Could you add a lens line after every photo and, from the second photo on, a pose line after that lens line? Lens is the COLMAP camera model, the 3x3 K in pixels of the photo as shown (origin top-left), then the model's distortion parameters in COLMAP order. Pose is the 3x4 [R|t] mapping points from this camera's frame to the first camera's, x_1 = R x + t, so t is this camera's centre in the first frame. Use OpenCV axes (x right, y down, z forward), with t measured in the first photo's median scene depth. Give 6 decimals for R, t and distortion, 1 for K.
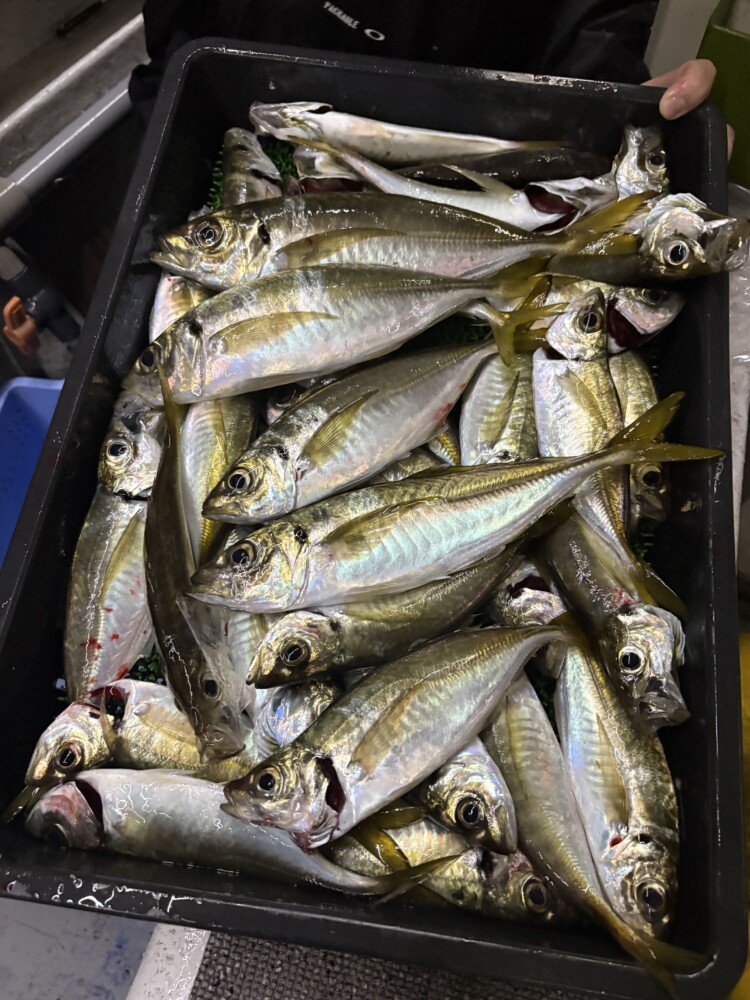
lens RADIAL K [[750.7, 0, 376.8], [0, 750.7, 519.8], [0, 0, 1]] dist [0.005521, -0.000537]
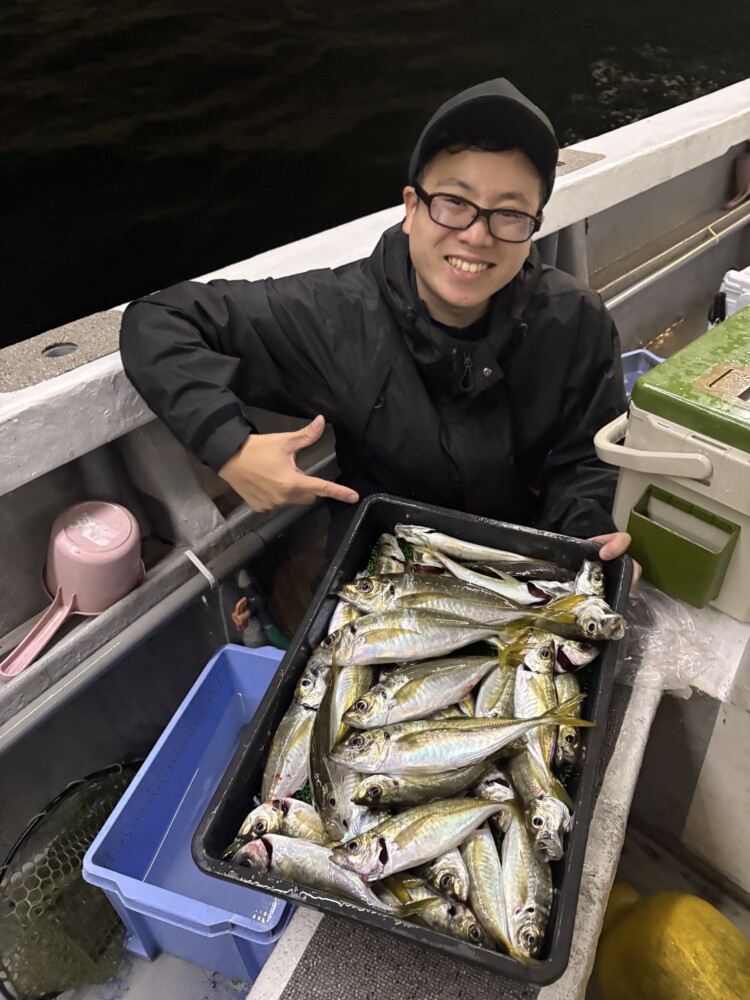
lens RADIAL K [[744.4, 0, 375.0], [0, 744.4, 500.0], [0, 0, 1]] dist [0.249941, -0.522166]
pose [[0.979741, 0.100891, -0.172997, 0.152385], [-0.163947, 0.900164, -0.403518, 0.266656], [0.115014, 0.423706, 0.898468, -1.083765]]
